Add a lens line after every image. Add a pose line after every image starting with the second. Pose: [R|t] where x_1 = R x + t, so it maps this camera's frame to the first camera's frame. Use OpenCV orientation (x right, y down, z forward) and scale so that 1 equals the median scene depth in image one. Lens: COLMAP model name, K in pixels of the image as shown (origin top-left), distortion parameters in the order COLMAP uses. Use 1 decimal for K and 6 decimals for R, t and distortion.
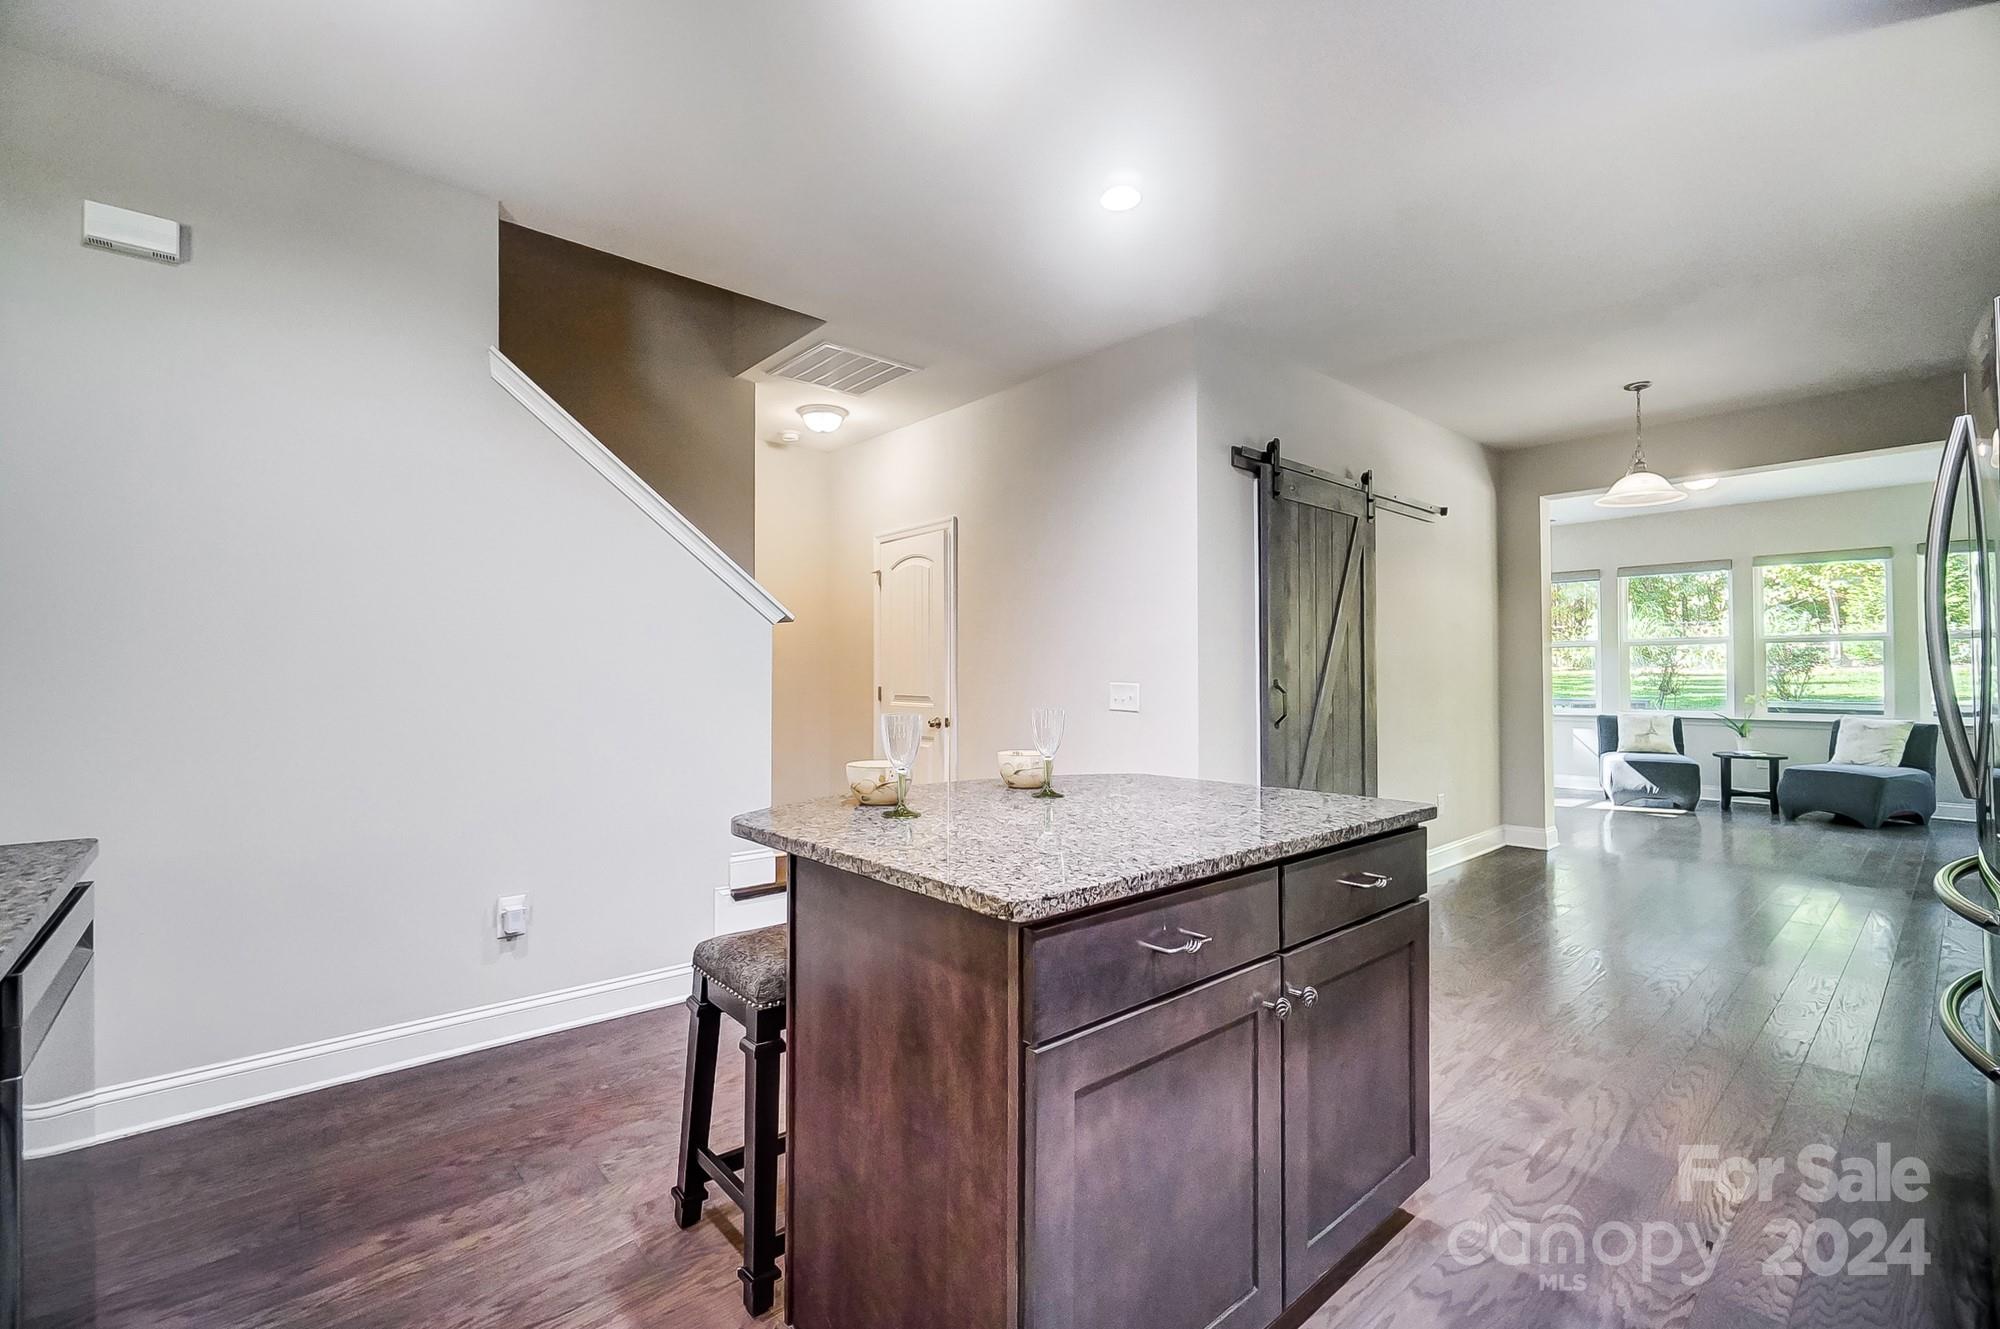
lens RADIAL K [[858.6, 0, 994.6], [0, 858.6, 655.4], [0, 0, 1]] dist [-0.023357, 0.014954]
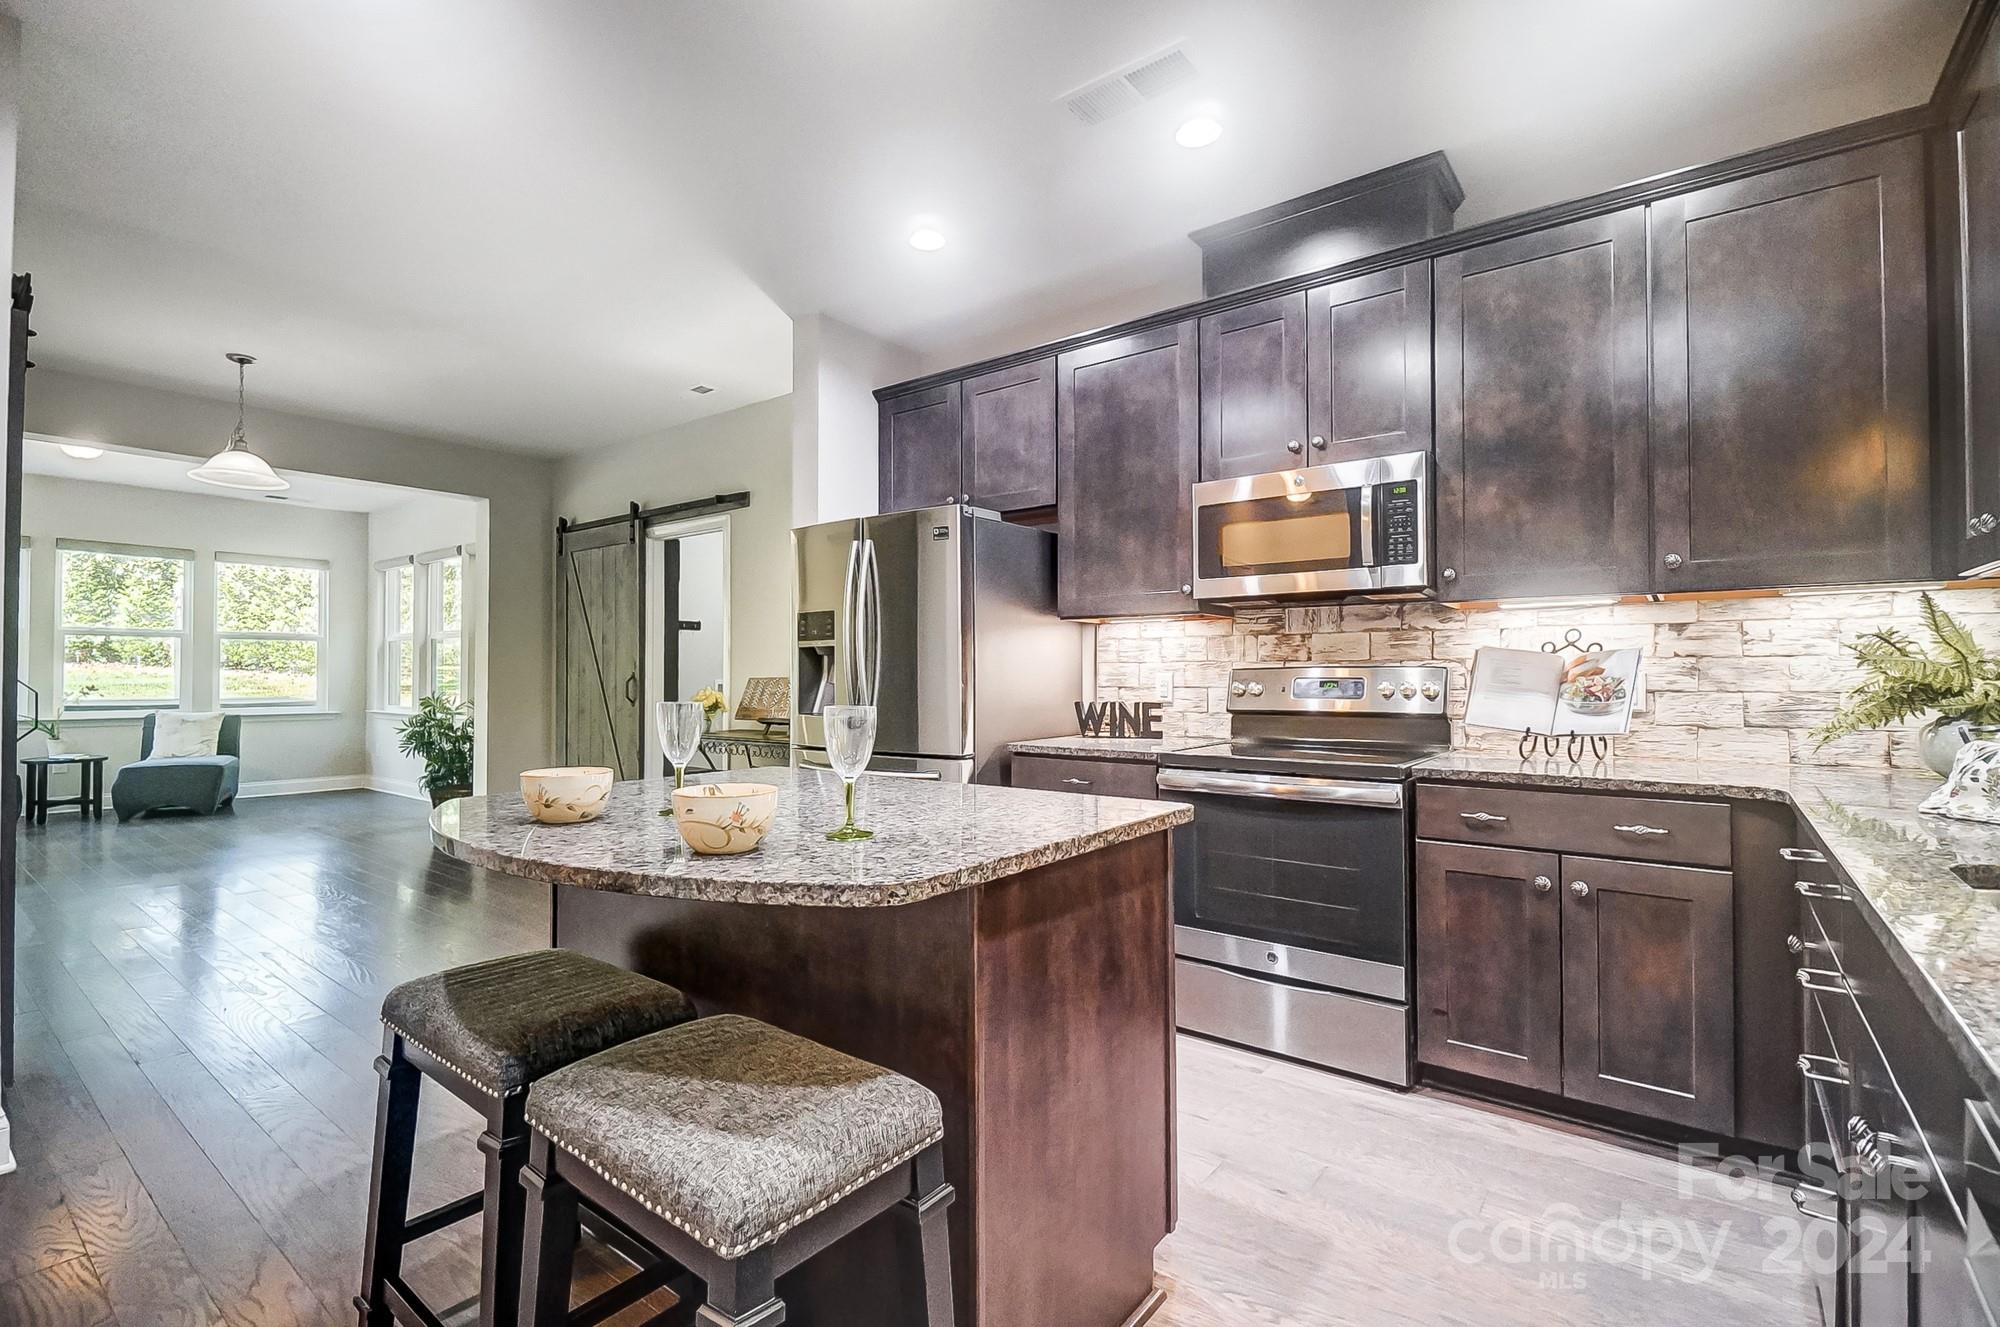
lens RADIAL K [[903.4, 0, 966.9], [0, 903.4, 657.3], [0, 0, 1]] dist [-0.006568, 0.000322]
pose [[-0.171371, 0.018766, 0.985028, -0.207955], [-0.024966, 0.999415, -0.023384, 0.008887], [-0.984890, -0.028599, -0.170802, 0.230418]]
